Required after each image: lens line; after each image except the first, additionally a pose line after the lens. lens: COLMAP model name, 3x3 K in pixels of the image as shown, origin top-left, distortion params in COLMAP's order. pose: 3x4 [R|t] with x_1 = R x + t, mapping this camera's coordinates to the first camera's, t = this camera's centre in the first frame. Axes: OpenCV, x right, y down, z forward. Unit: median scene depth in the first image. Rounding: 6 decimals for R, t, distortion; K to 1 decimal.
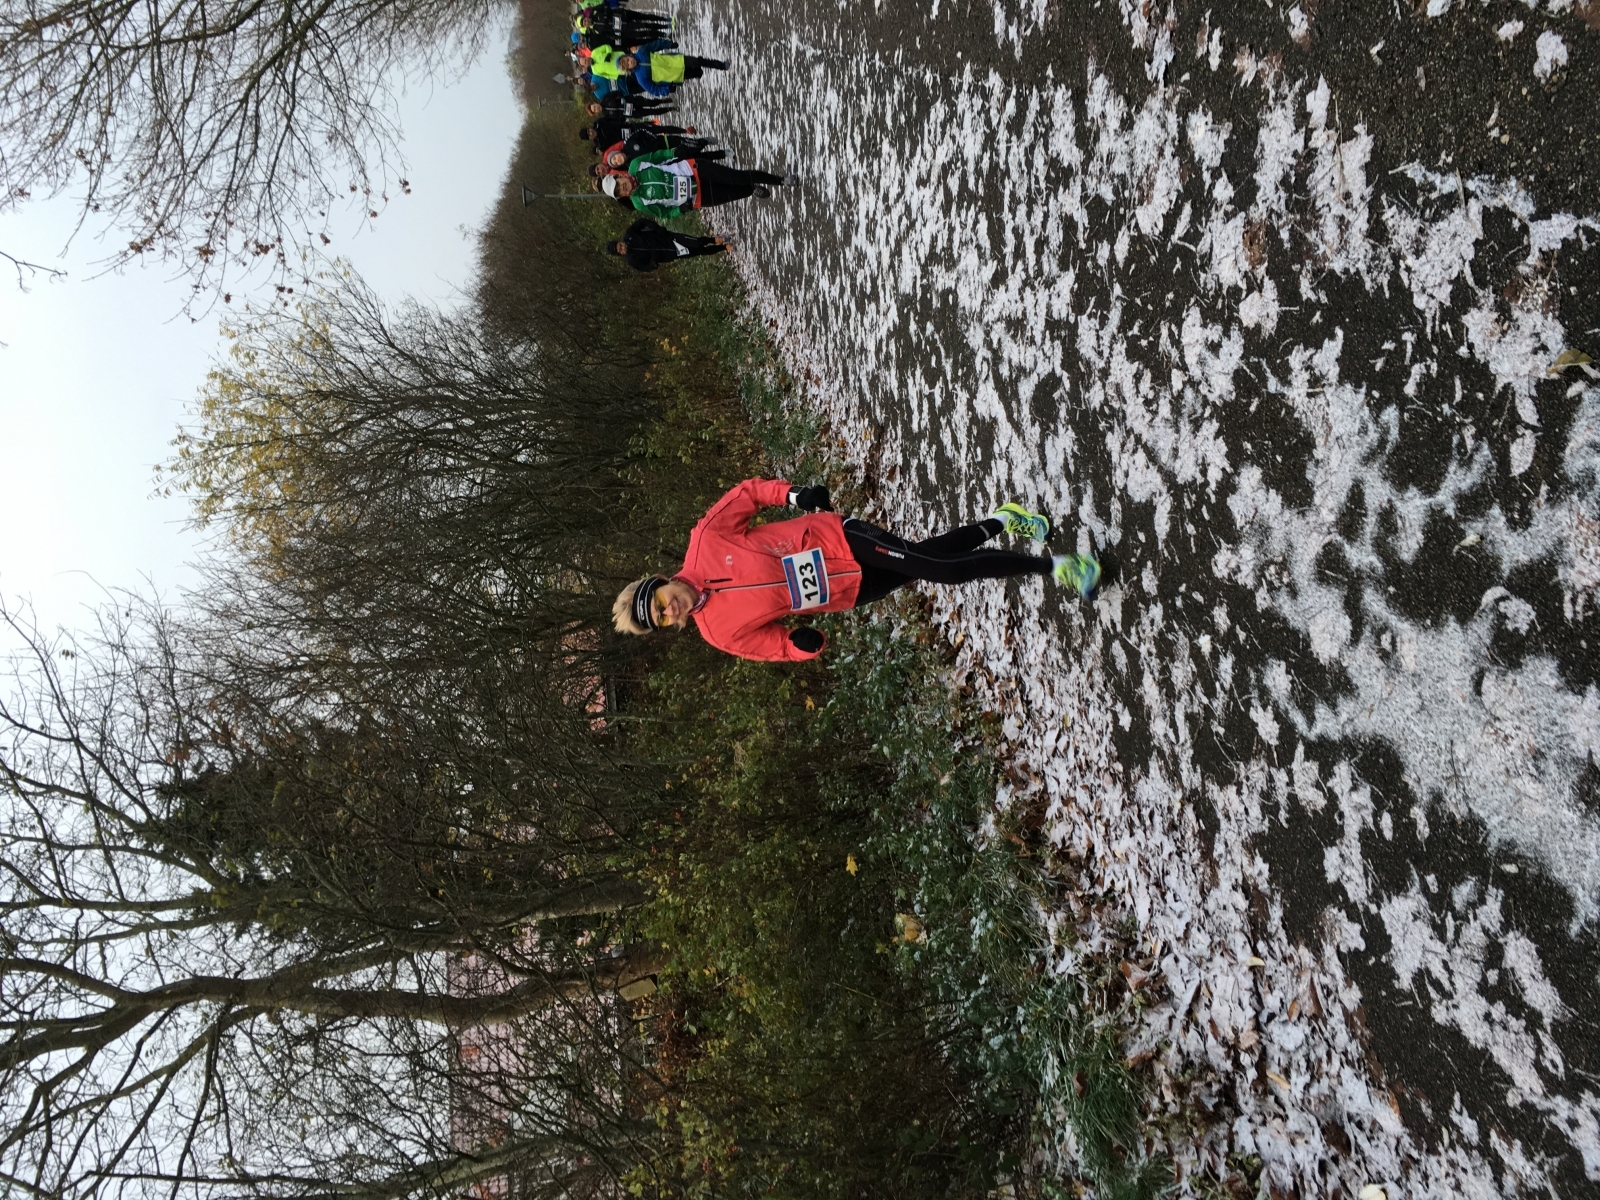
lens RADIAL K [[1344.3, 0, 803.3], [0, 1344.3, 598.1], [0, 0, 1]] dist [0.083590, -0.104109]
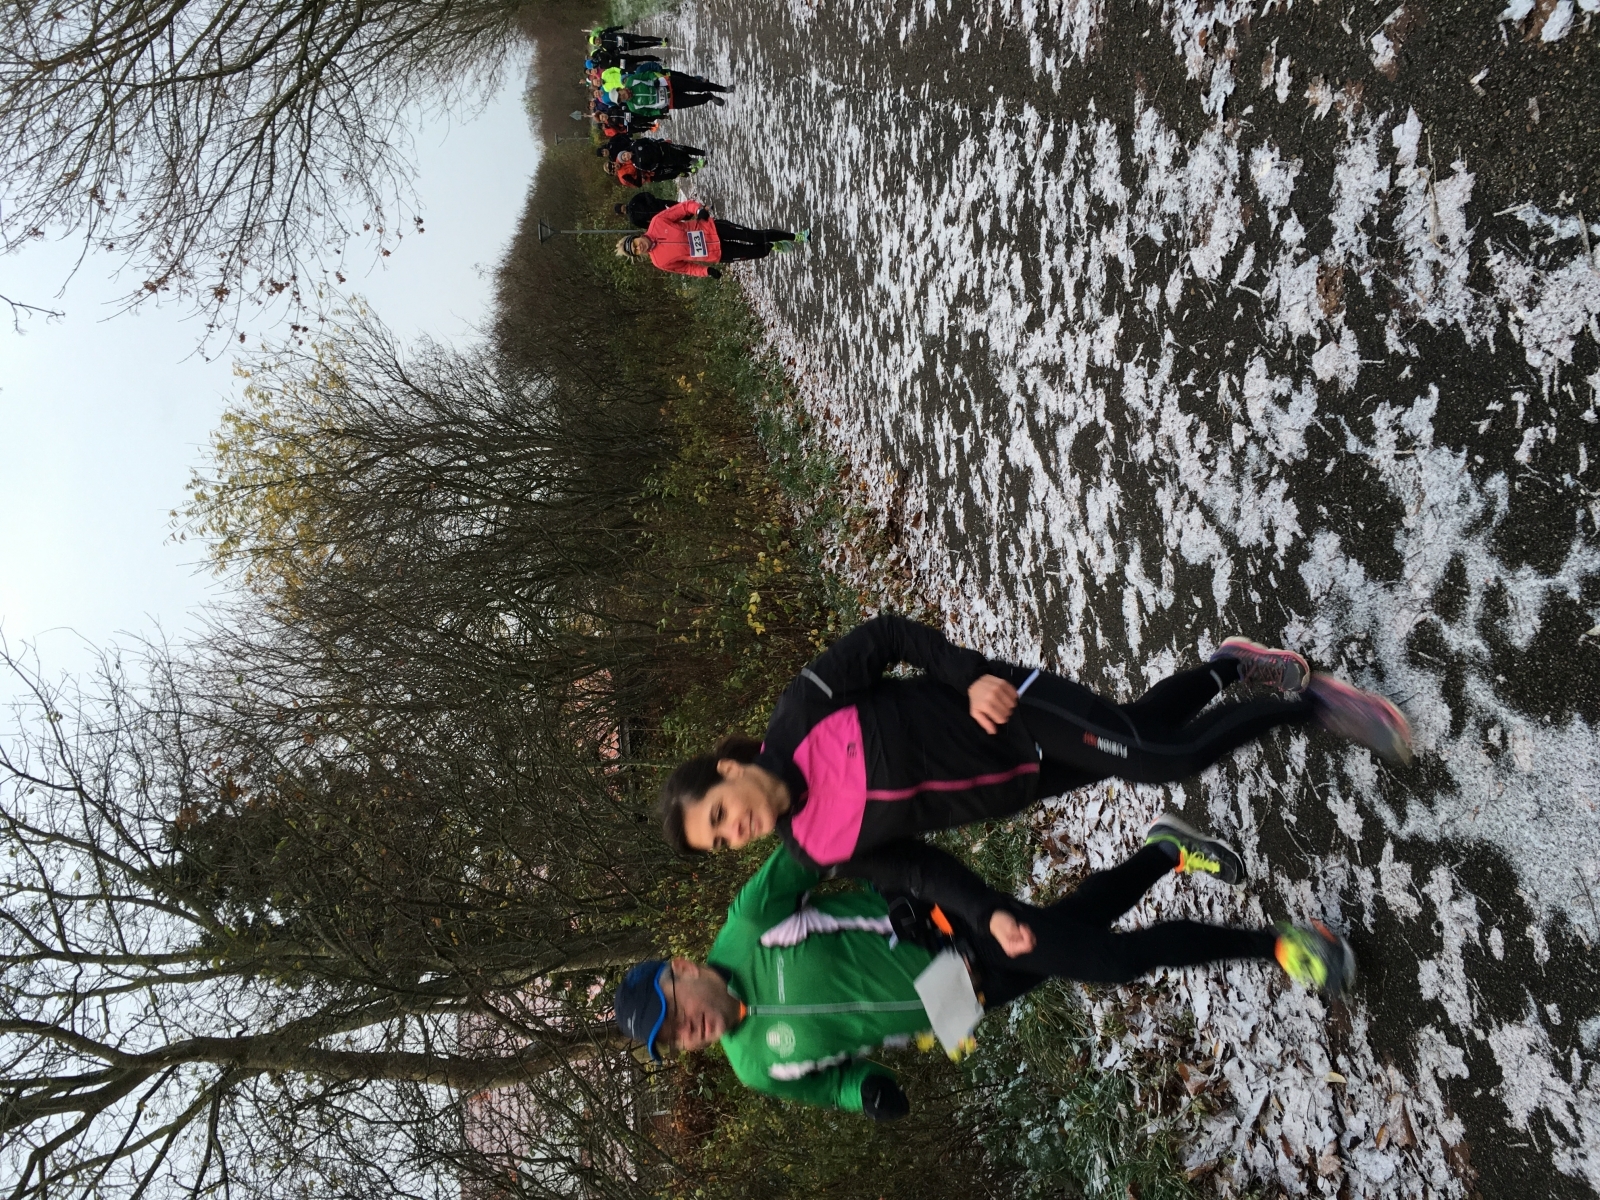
lens RADIAL K [[1346.8, 0, 786.6], [0, 1346.8, 596.3], [0, 0, 1]] dist [0.095643, -0.114219]
pose [[0.999745, 0.000512, -0.022586, -0.009476], [-0.001058, 0.999707, -0.024182, -0.024413], [0.022567, 0.024200, 0.999452, 0.059430]]
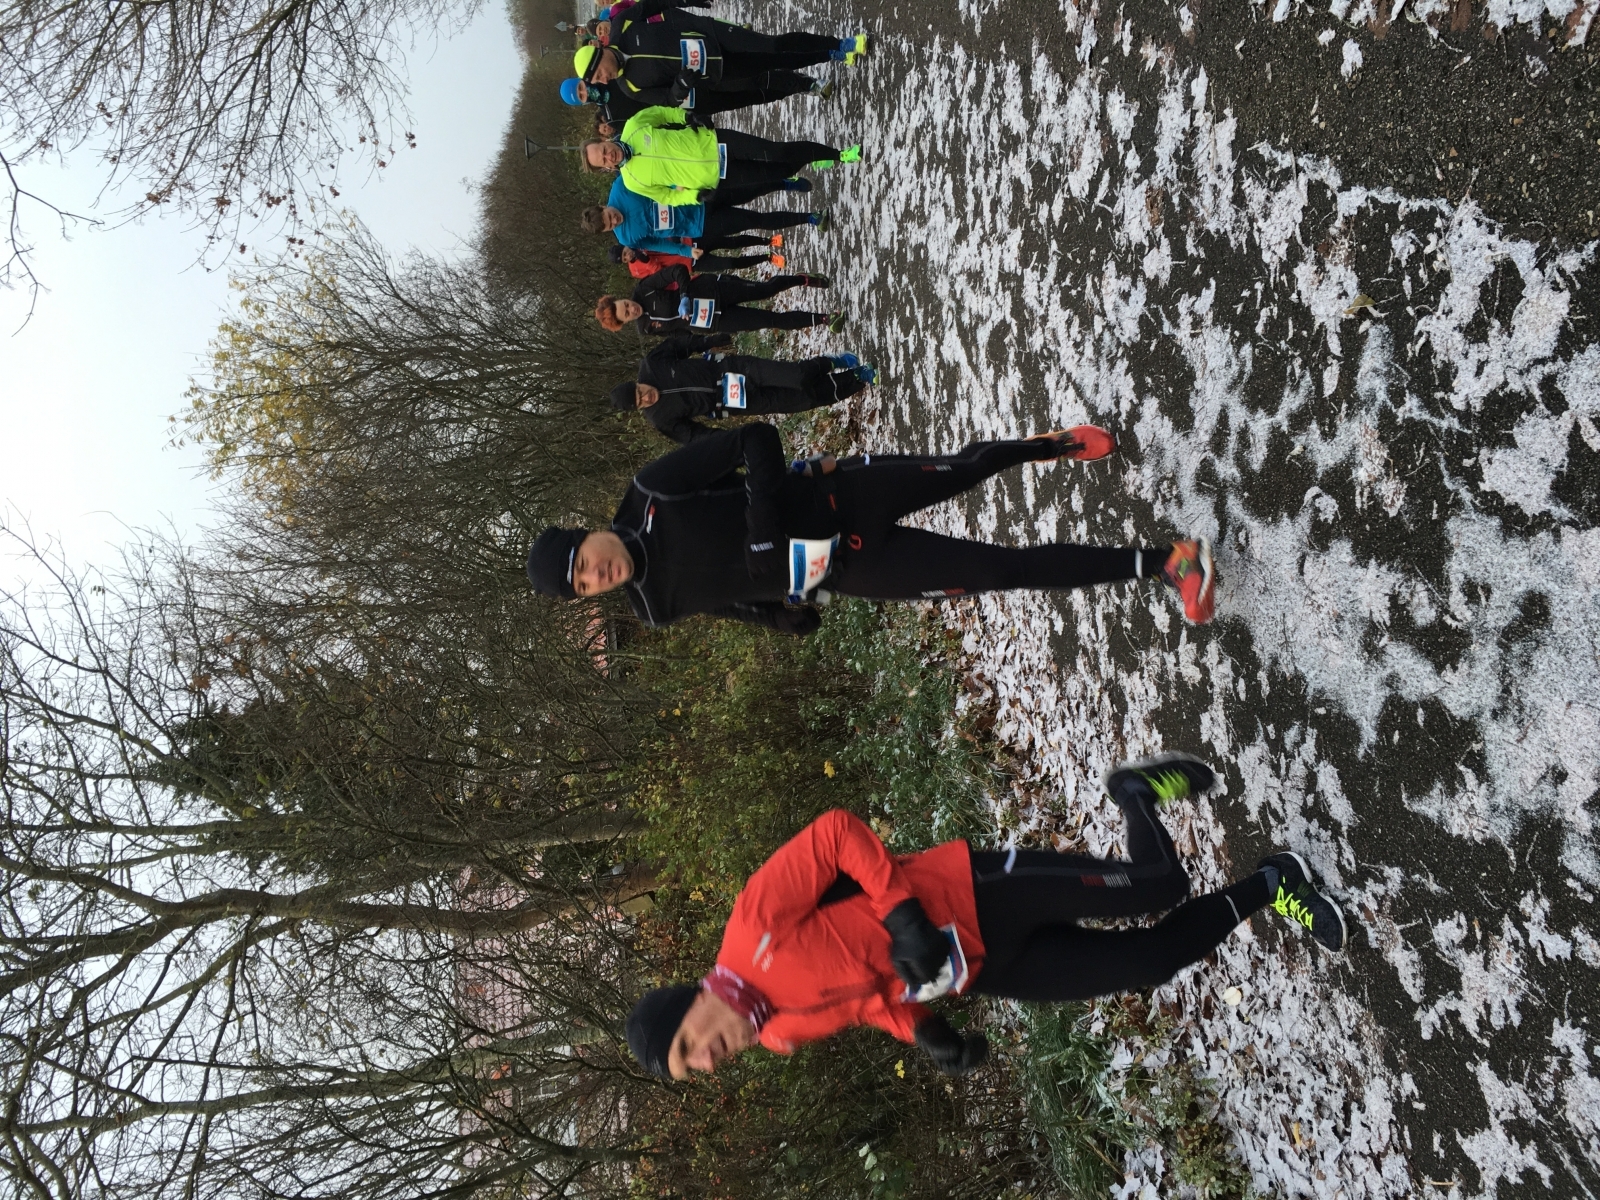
lens RADIAL K [[1359.7, 0, 797.2], [0, 1359.7, 600.0], [0, 0, 1]] dist [0.095657, -0.117651]
pose [[0.999955, 0.005789, -0.007520, 0.024865], [-0.005556, 0.999513, 0.030708, 0.034058], [0.007694, -0.030665, 0.999500, -0.154559]]
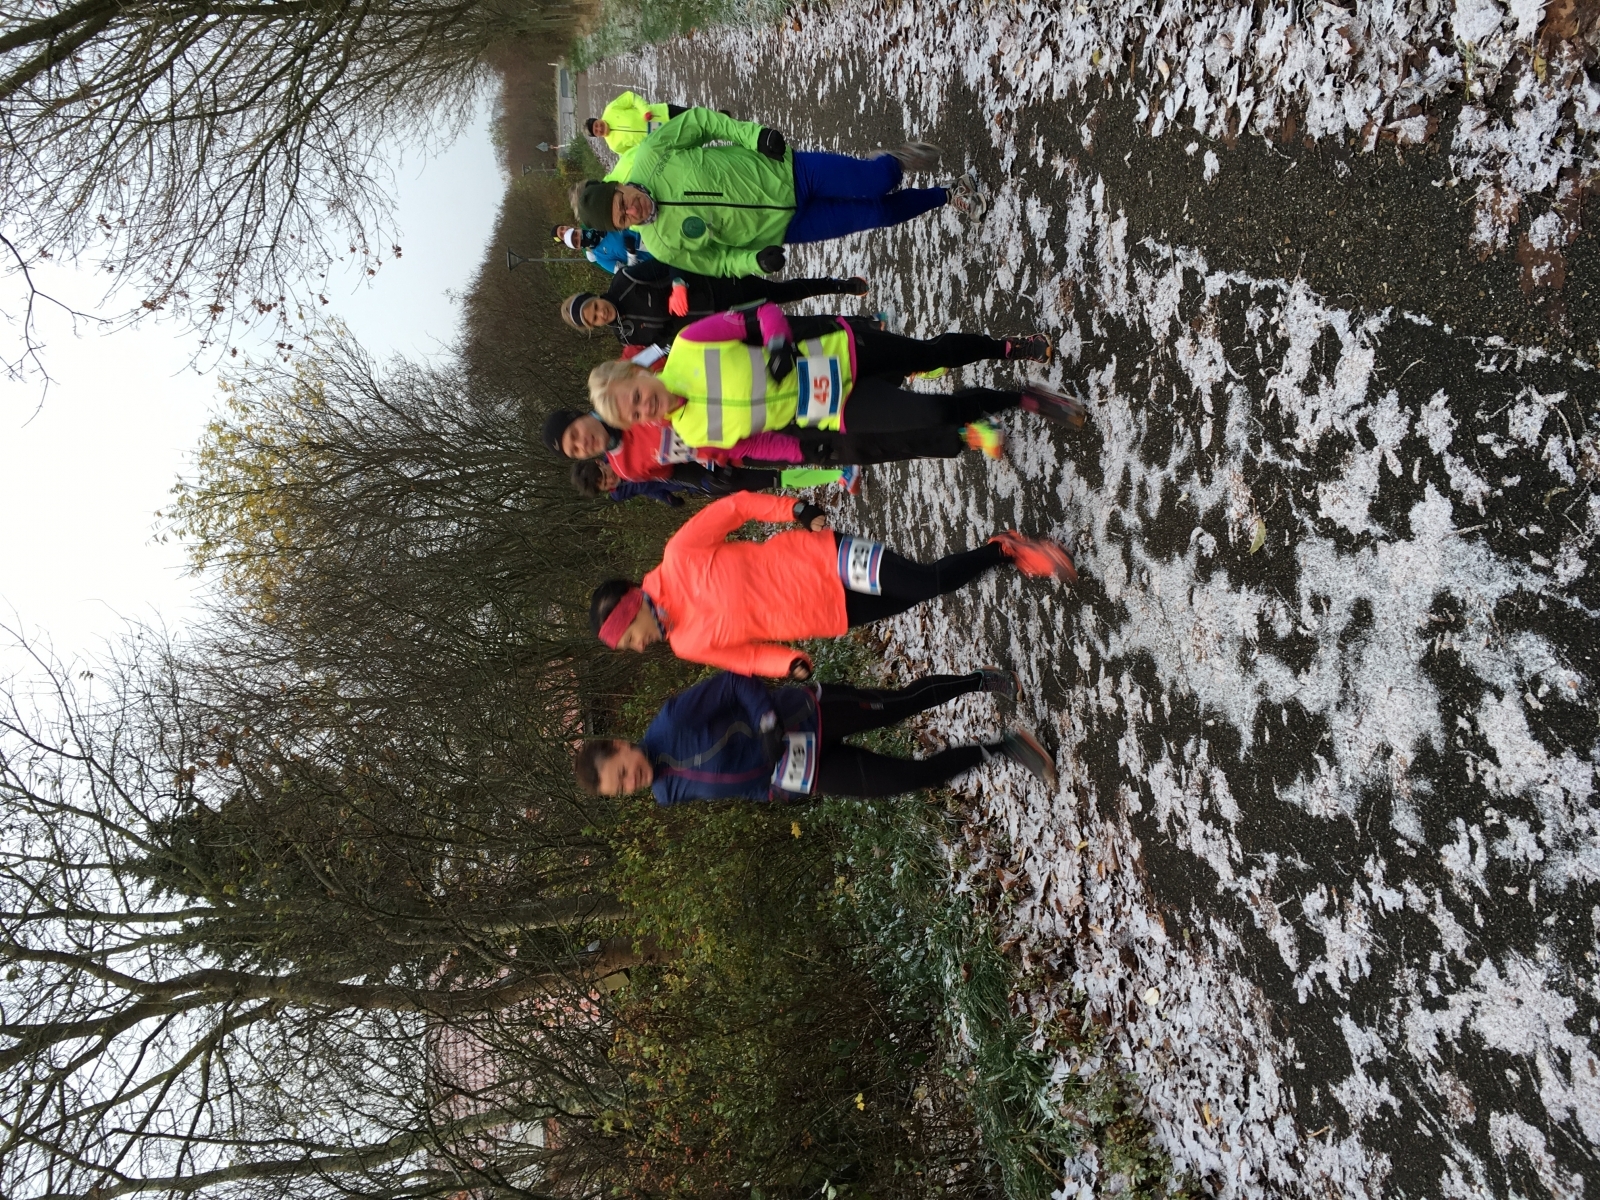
lens RADIAL K [[1363.5, 0, 804.7], [0, 1363.5, 600.3], [0, 0, 1]] dist [0.093540, -0.118670]
pose [[0.999916, -0.001855, 0.012842, 0.041506], [0.002444, 0.998939, -0.045982, 0.077276], [-0.012743, 0.046010, 0.998860, -0.255289]]
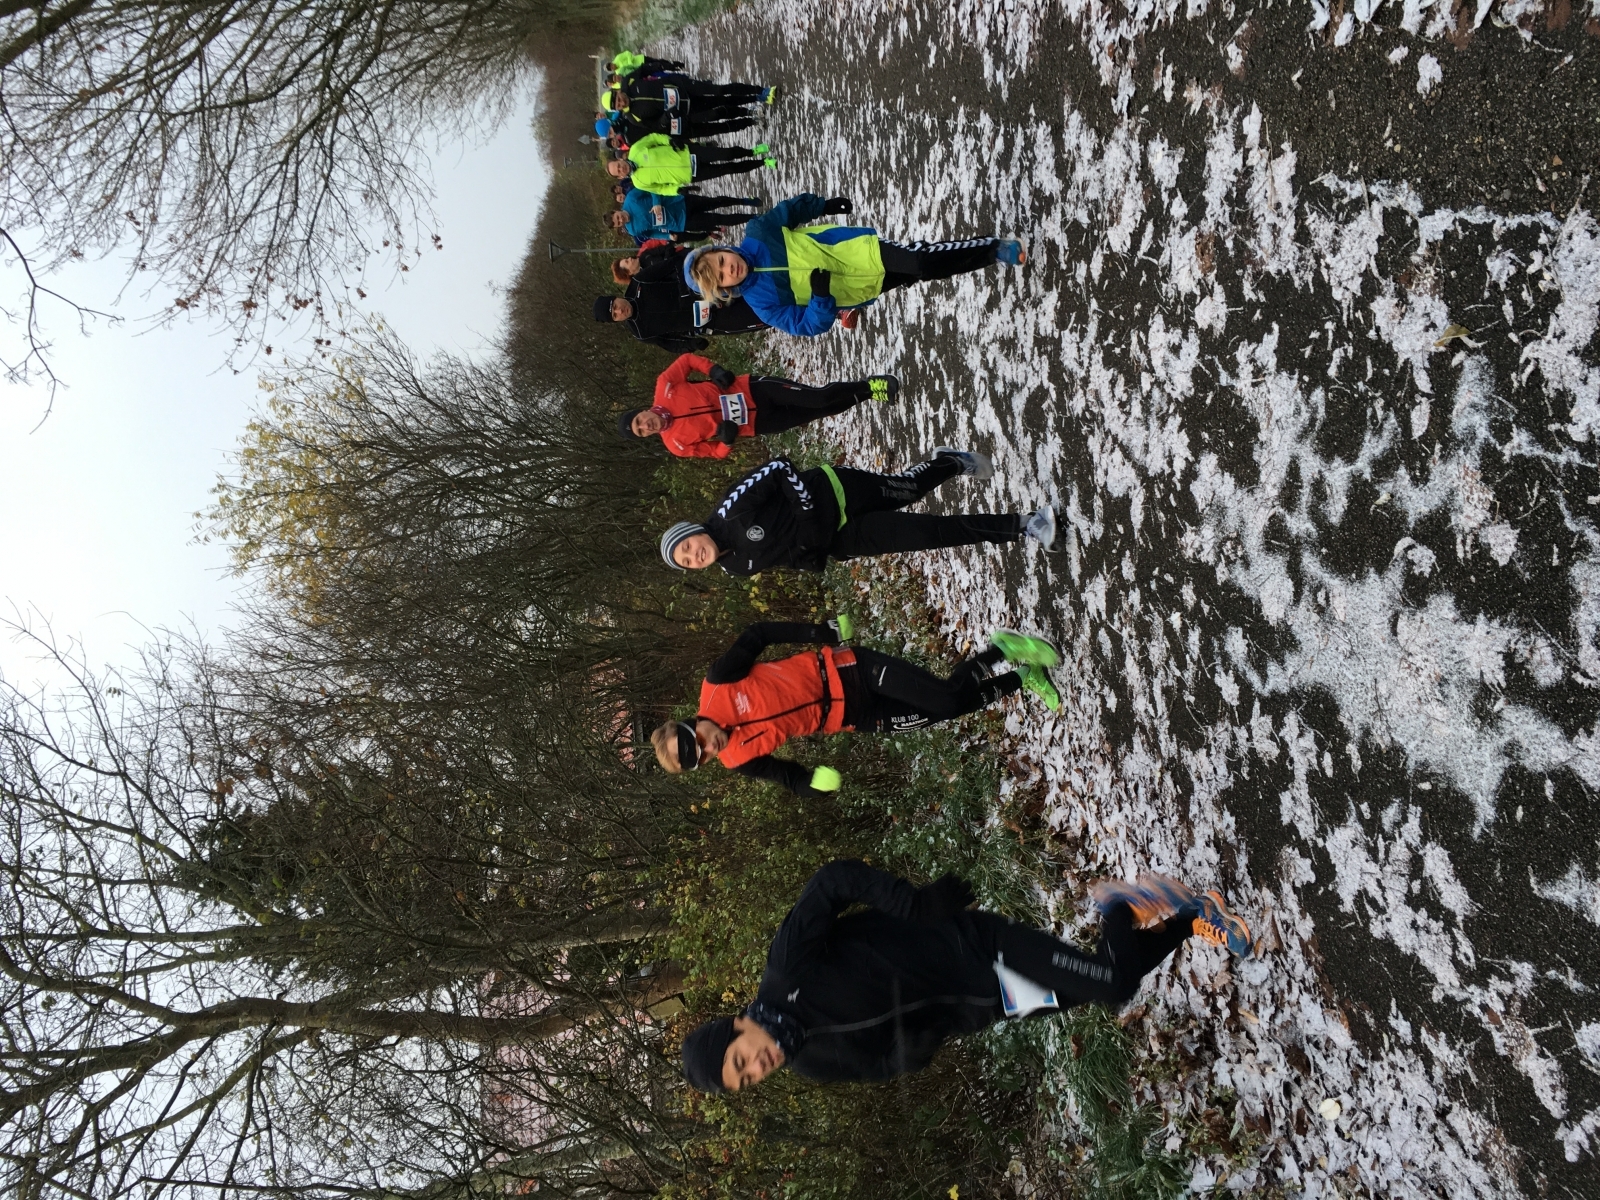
lens RADIAL K [[1351.1, 0, 804.0], [0, 1351.1, 598.2], [0, 0, 1]] dist [0.088838, -0.111919]
pose [[0.999705, -0.013573, -0.020156, 0.016226], [0.012786, 0.999171, -0.038663, 0.045813], [0.020665, 0.038394, 0.999049, -0.086467]]
